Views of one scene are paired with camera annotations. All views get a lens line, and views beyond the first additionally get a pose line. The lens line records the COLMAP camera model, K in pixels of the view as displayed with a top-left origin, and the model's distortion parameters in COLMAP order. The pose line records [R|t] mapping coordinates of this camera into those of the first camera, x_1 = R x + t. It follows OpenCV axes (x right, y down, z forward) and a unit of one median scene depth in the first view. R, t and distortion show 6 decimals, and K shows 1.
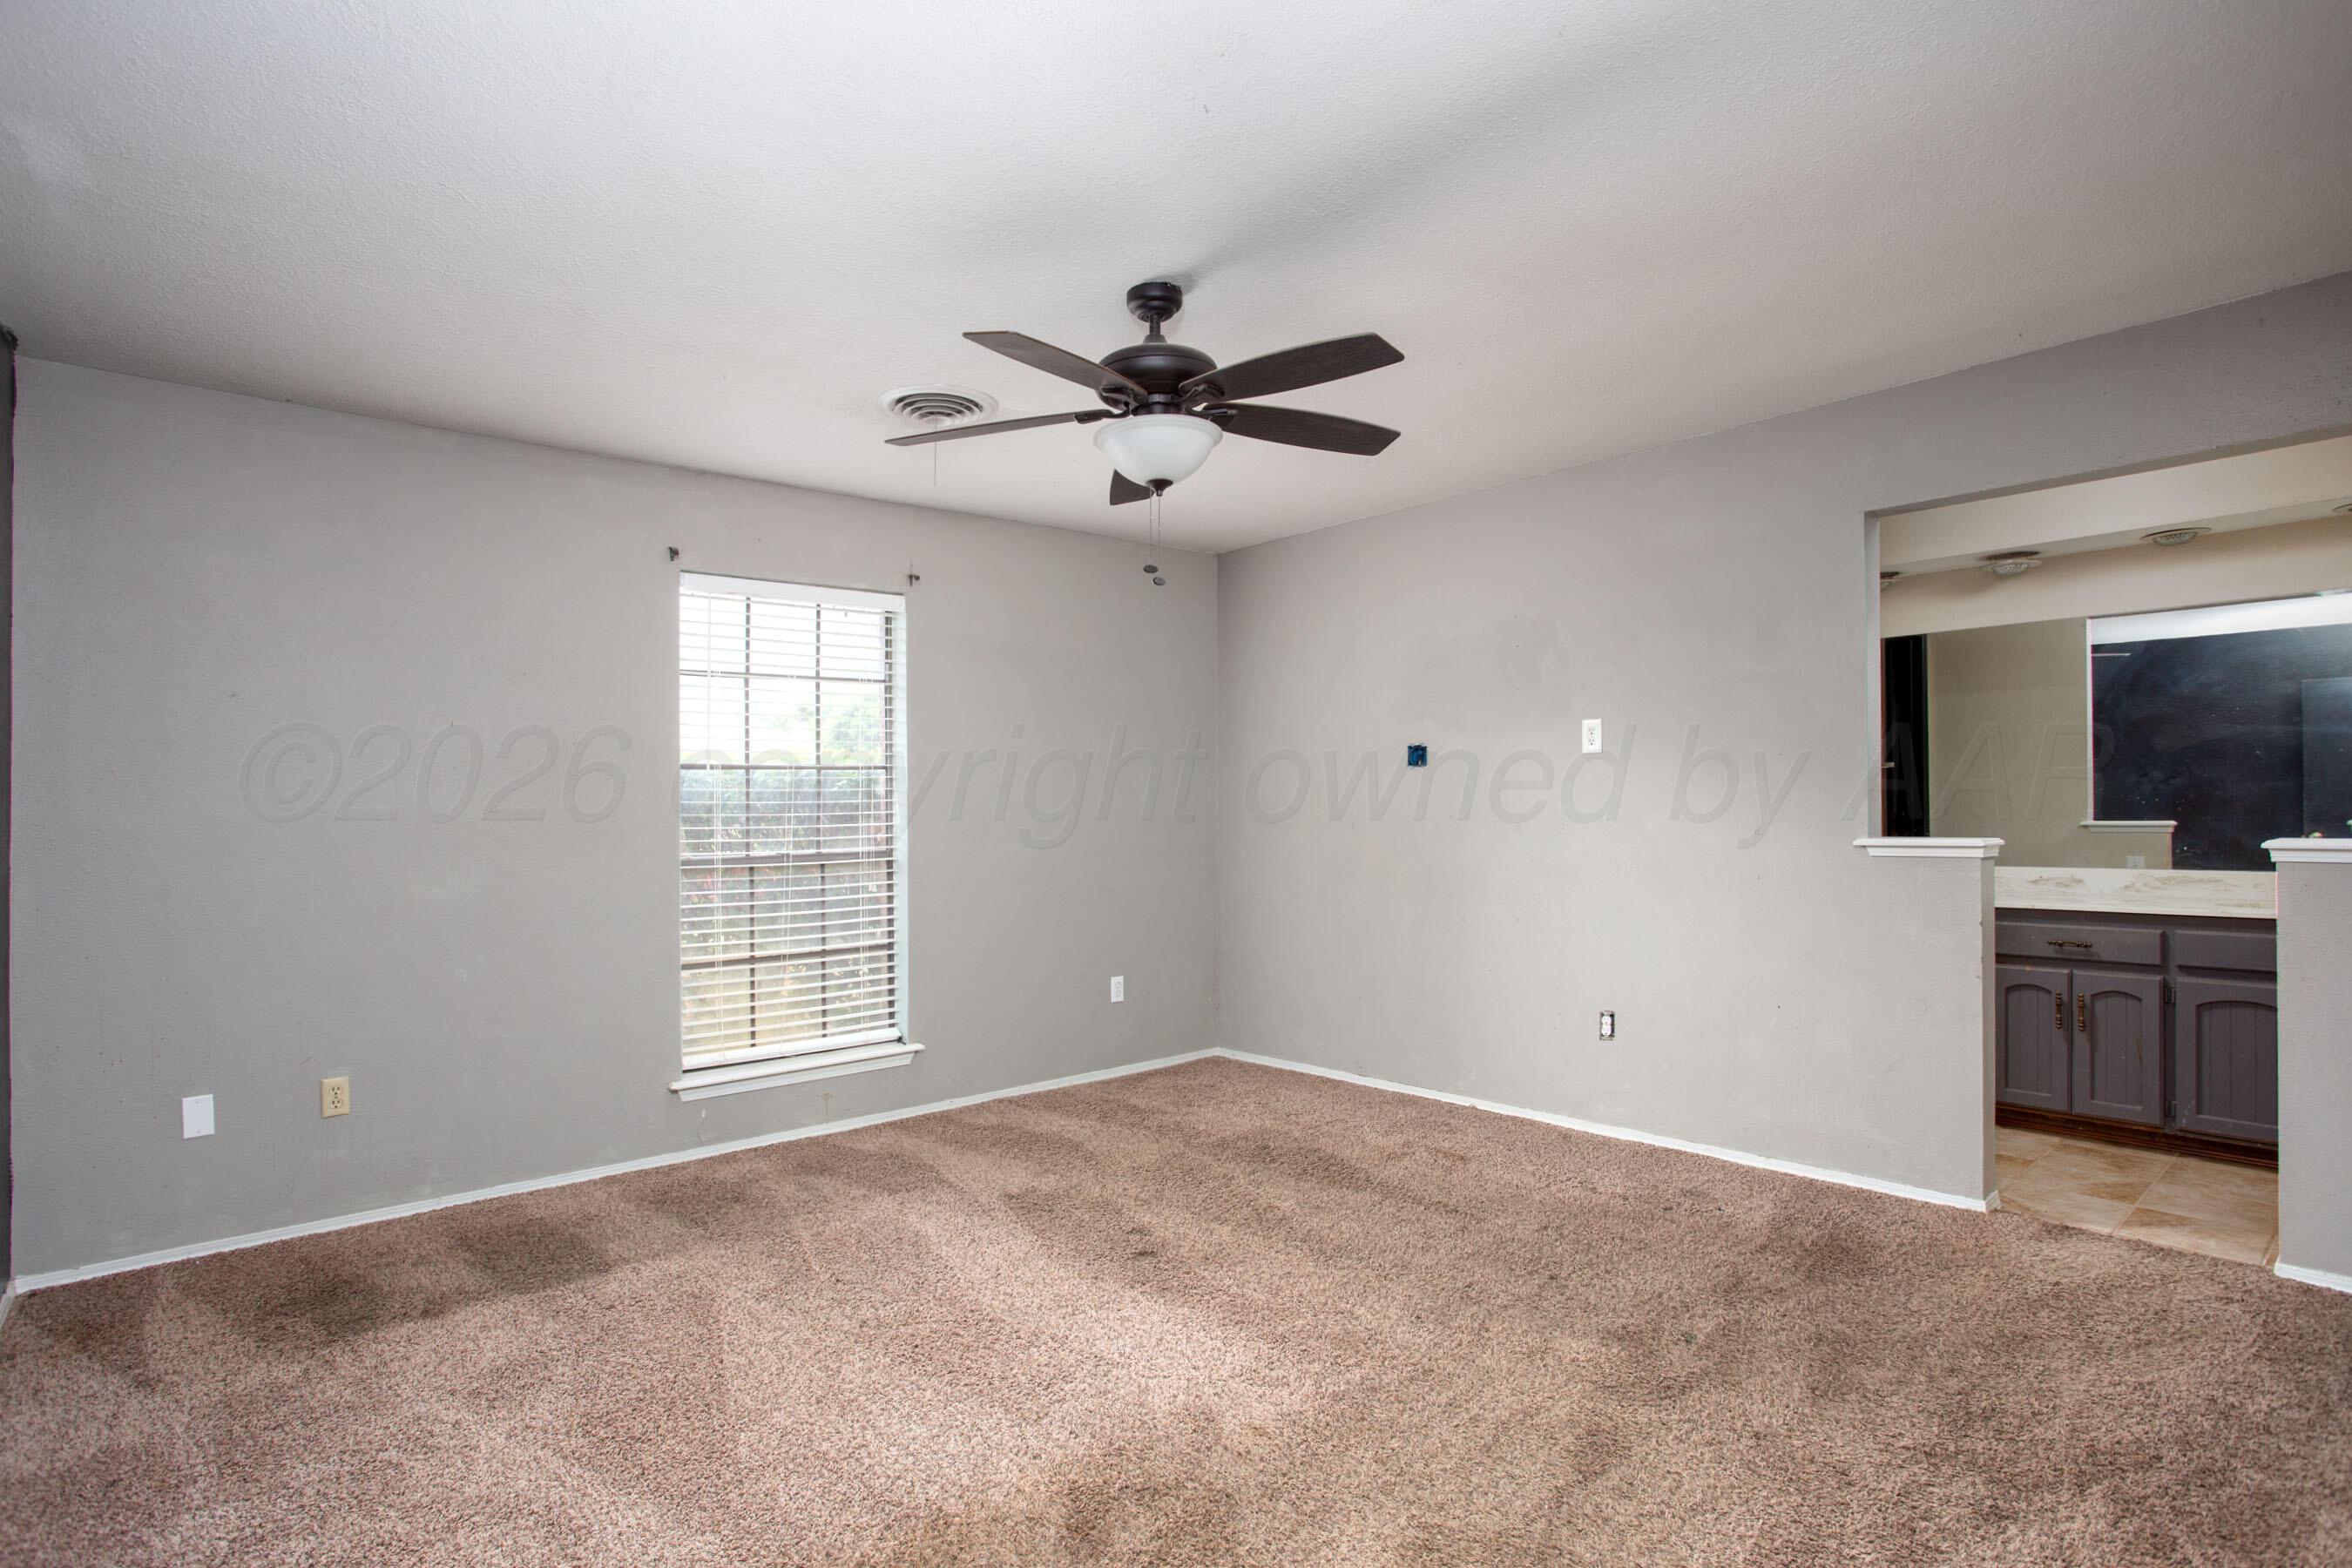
lens RADIAL K [[1147.8, 0, 1185.2], [0, 1147.8, 785.9], [0, 0, 1]] dist [-0.070172, 0.034317]
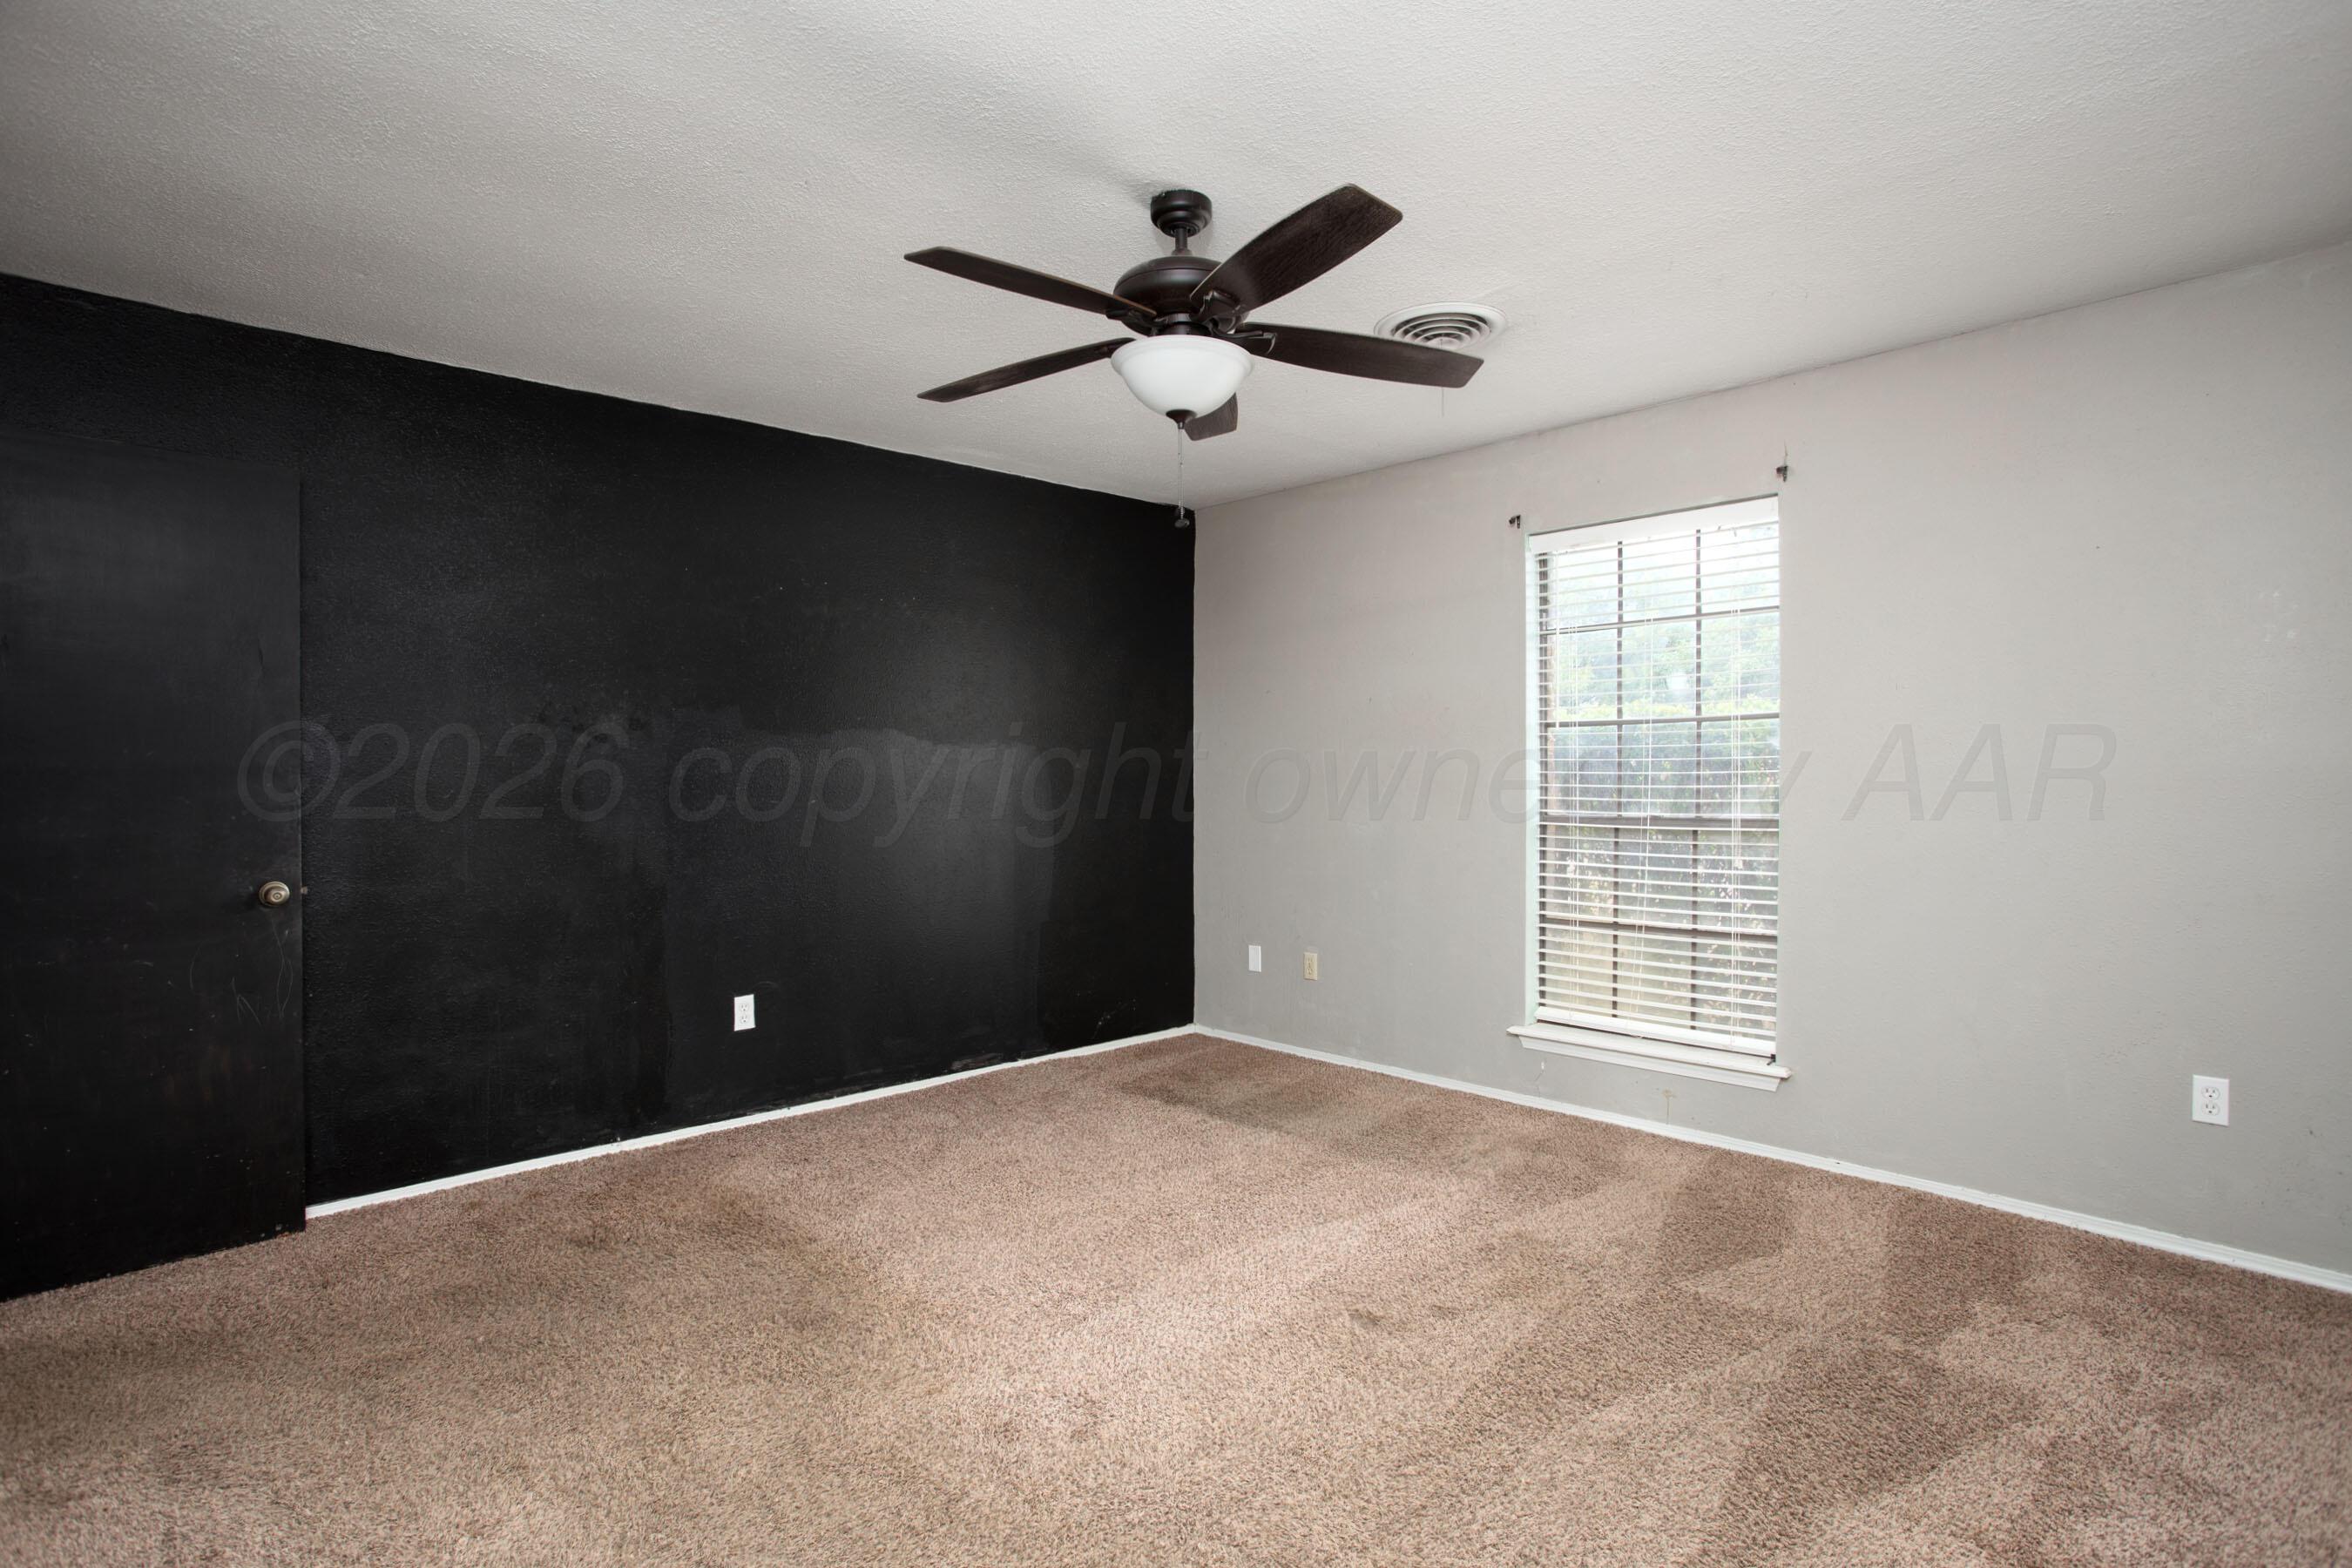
lens RADIAL K [[1146.5, 0, 1172.9], [0, 1146.5, 761.5], [0, 0, 1]] dist [-0.071410, 0.055463]
pose [[0.066728, 0.005455, -0.997756, 0.531562], [0.021897, 0.999736, 0.006931, 0.001544], [0.997531, -0.022310, 0.066591, 0.565895]]
